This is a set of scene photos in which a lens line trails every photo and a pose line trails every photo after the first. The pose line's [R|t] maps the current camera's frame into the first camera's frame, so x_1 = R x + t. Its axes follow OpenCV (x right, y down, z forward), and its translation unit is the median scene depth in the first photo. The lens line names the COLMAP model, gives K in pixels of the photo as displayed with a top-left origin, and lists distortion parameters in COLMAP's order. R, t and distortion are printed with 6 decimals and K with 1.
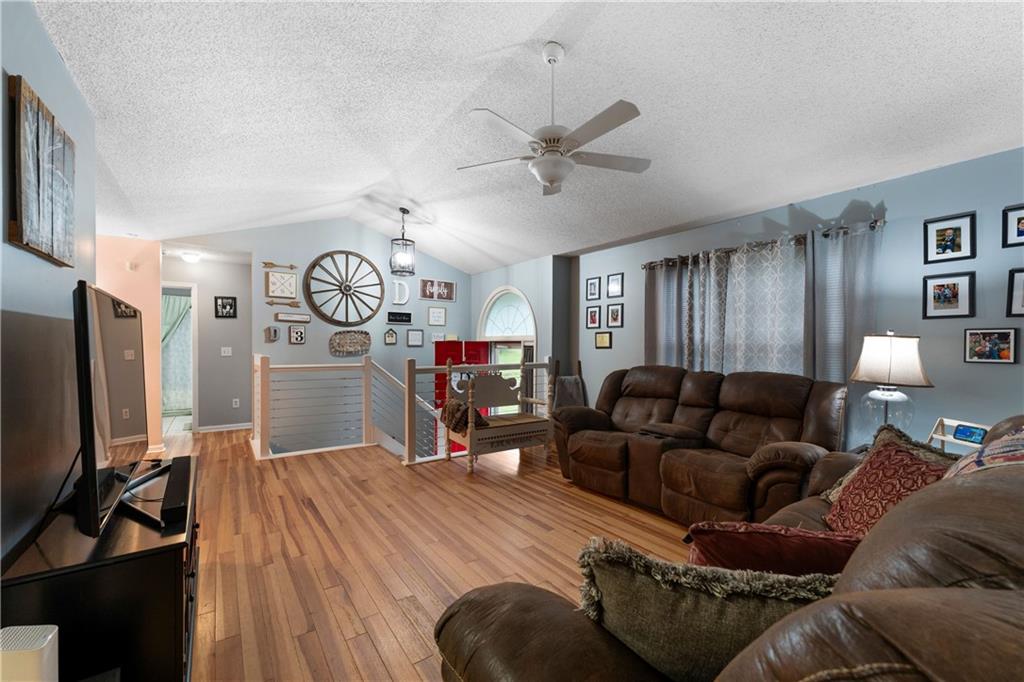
lens RADIAL K [[421.3, 0, 512.0], [0, 421.3, 341.0], [0, 0, 1]] dist [0.001022, -0.000005]
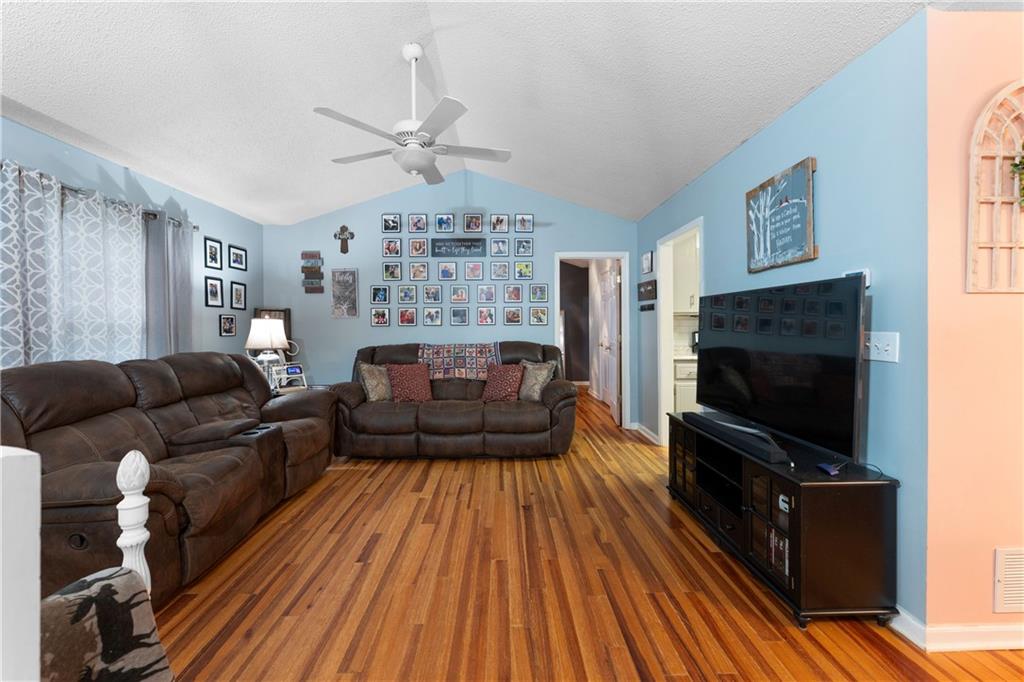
lens RADIAL K [[417.0, 0, 513.9], [0, 417.0, 329.0], [0, 0, 1]] dist [-0.000522, -0.000142]
pose [[-0.837986, -0.001213, 0.545690, -0.327038], [-0.000759, 0.999999, 0.001056, 0.010384], [-0.545690, 0.000471, -0.837987, 0.829671]]
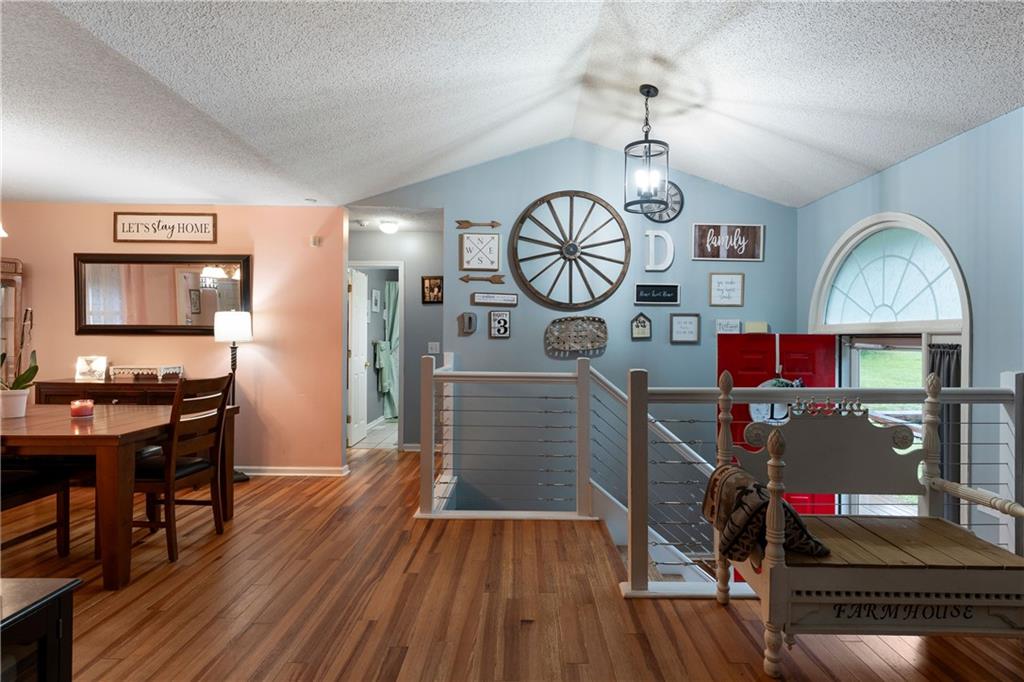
lens RADIAL K [[514.9, 0, 522.9], [0, 514.9, 335.3], [0, 0, 1]] dist [-0.000136, -0.000215]
pose [[0.819997, 0.000098, -0.572368, -0.012352], [-0.000090, 1.000000, 0.000042, 0.002437], [0.572368, 0.000017, 0.819997, 0.371498]]
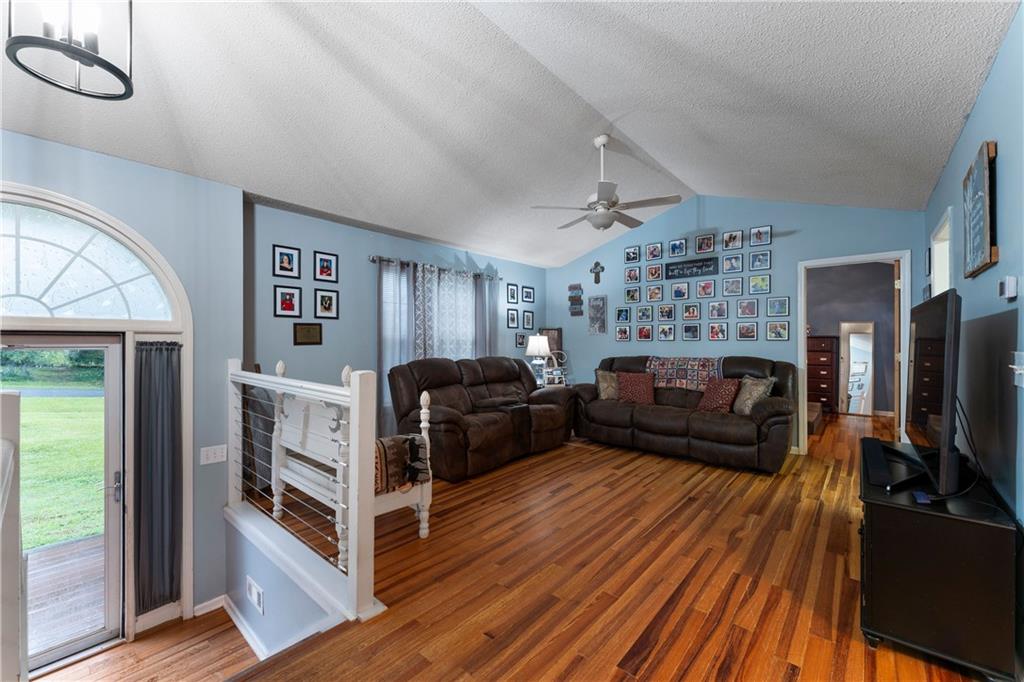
lens RADIAL K [[415.5, 0, 512.0], [0, 415.5, 341.0], [0, 0, 1]] dist [-0.000103, -0.000409]
pose [[-0.253683, -0.000870, 0.967287, -0.572170], [-0.006955, 0.999975, -0.000924, 0.008476], [-0.967262, -0.006962, -0.253683, 0.789338]]
